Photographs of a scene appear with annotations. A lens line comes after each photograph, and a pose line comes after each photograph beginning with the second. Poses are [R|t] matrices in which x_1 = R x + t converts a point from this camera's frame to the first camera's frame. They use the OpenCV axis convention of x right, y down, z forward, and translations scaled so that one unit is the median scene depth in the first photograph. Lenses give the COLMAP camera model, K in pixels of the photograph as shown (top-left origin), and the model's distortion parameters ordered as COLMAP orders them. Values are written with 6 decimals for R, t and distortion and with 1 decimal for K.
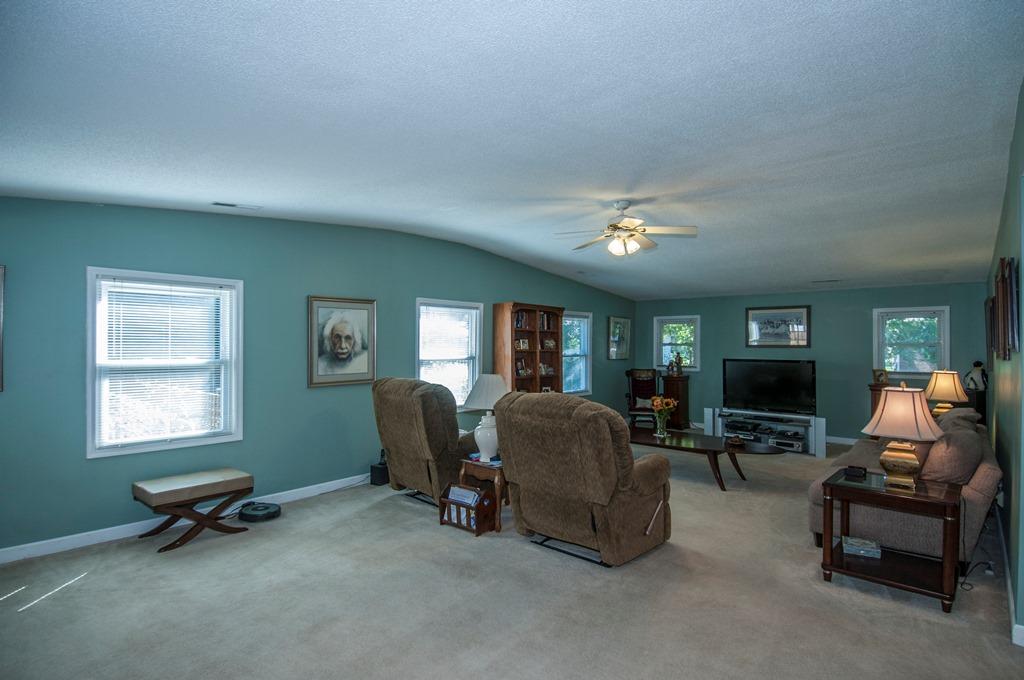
lens RADIAL K [[525.0, 0, 522.2], [0, 525.0, 339.1], [0, 0, 1]] dist [0.034390, -0.039533]
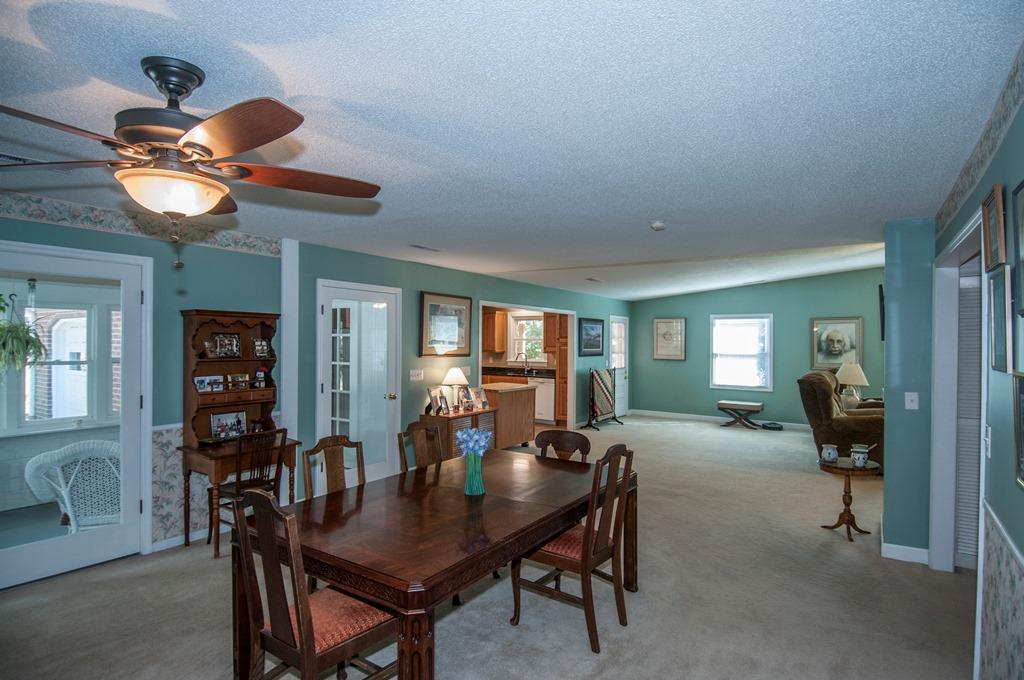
lens RADIAL K [[525.0, 0, 519.3], [0, 525.0, 346.3], [0, 0, 1]] dist [0.034390, -0.039533]
pose [[0.110727, 0.004653, -0.993840, 1.224719], [0.003101, 0.999983, 0.005028, 0.001808], [0.993846, -0.003639, 0.110711, -0.170734]]
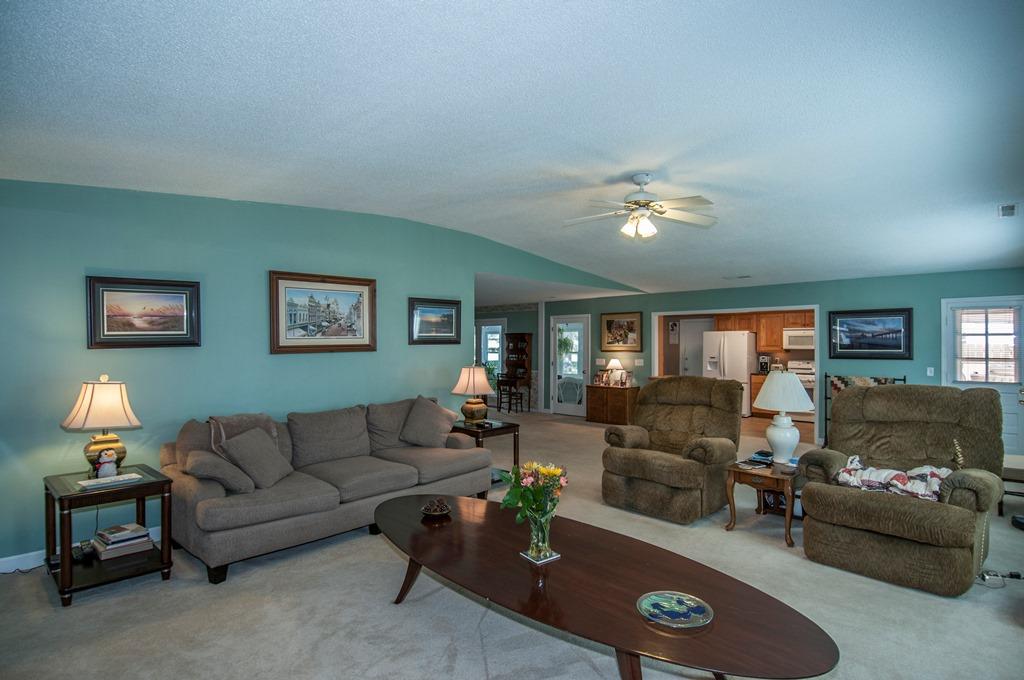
lens RADIAL K [[525.0, 0, 516.6], [0, 525.0, 342.4], [0, 0, 1]] dist [0.034390, -0.039533]
pose [[-0.998734, -0.002684, 0.050240, 0.314463], [-0.003407, 0.999892, -0.014302, 0.024096], [-0.050196, -0.014455, -0.998635, 1.667423]]
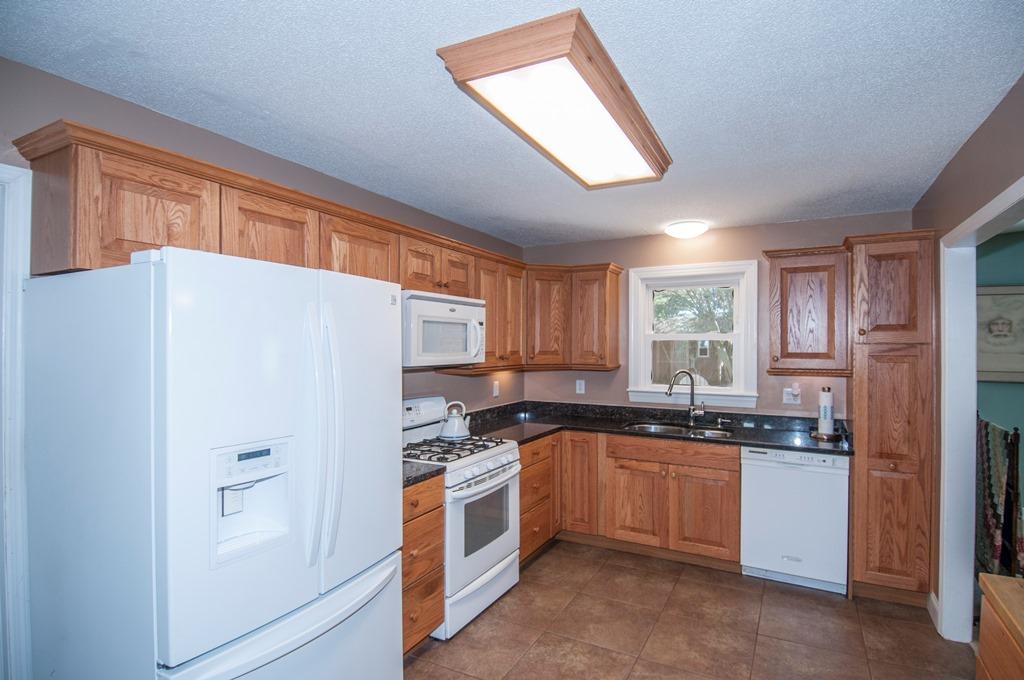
lens RADIAL K [[525.0, 0, 518.8], [0, 525.0, 346.3], [0, 0, 1]] dist [0.034390, -0.039533]
pose [[0.215922, 0.001304, -0.976410, -0.041113], [0.008348, 0.999960, 0.003181, -0.004139], [0.976375, -0.008838, 0.215902, -0.337430]]
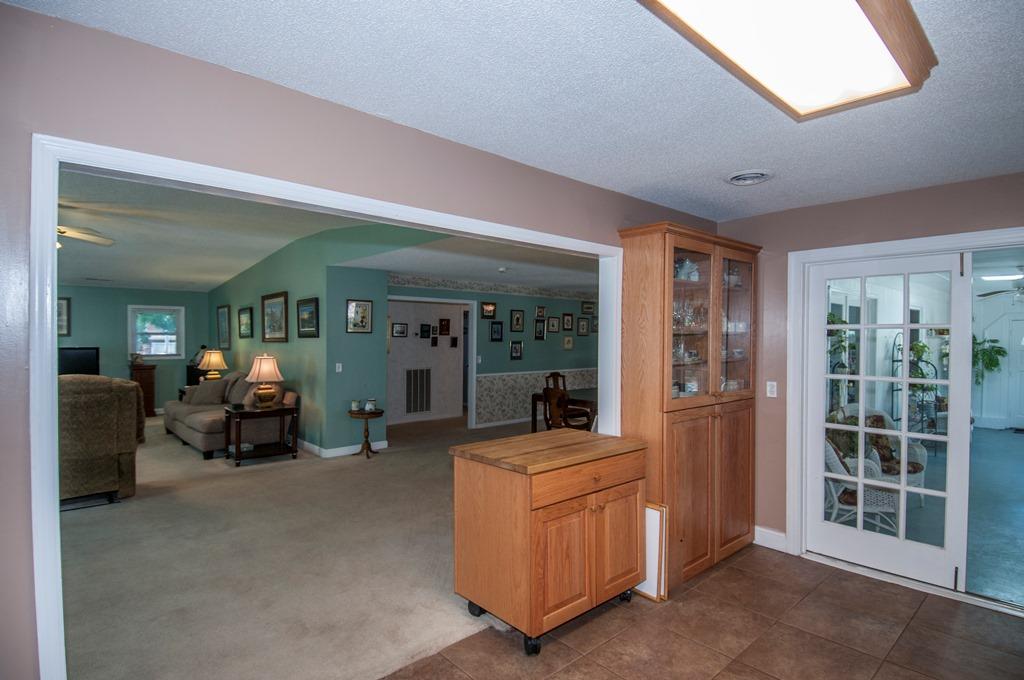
lens RADIAL K [[525.0, 0, 527.8], [0, 525.0, 343.3], [0, 0, 1]] dist [0.034390, -0.039533]
pose [[0.113188, -0.014509, 0.993468, -0.680328], [-0.015202, 0.999751, 0.016332, -0.003023], [-0.993457, -0.016952, 0.112939, -0.104577]]
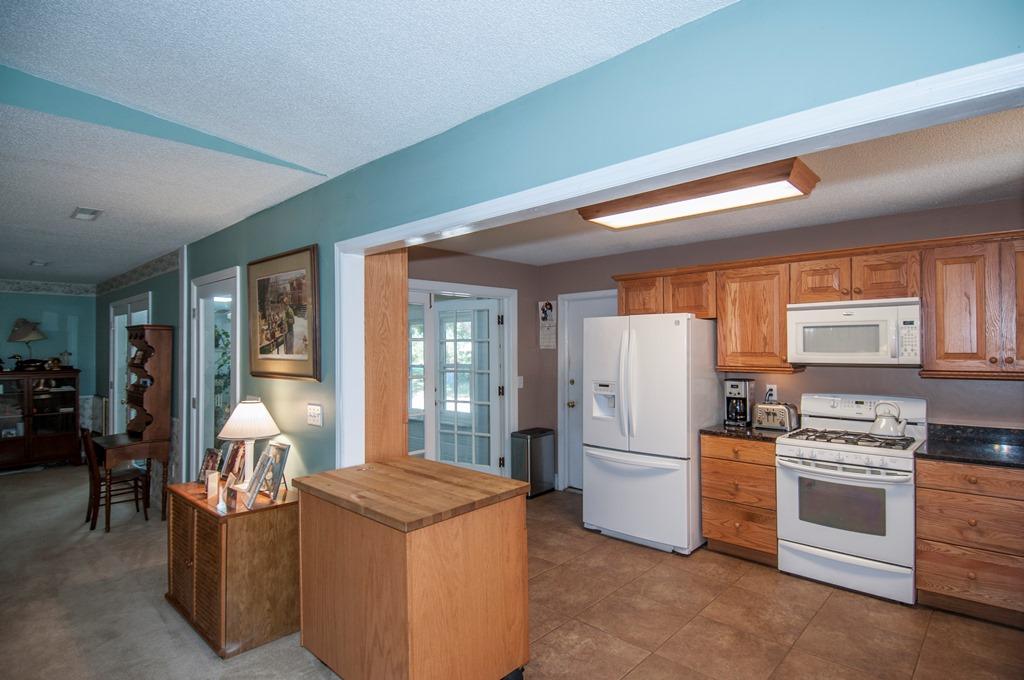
lens RADIAL K [[525.0, 0, 518.1], [0, 525.0, 342.2], [0, 0, 1]] dist [0.034390, -0.039533]
pose [[-0.998935, 0.004799, 0.045894, -0.251024], [0.003916, 0.999806, -0.019323, 0.002257], [-0.045978, -0.019123, -0.998759, 0.374992]]
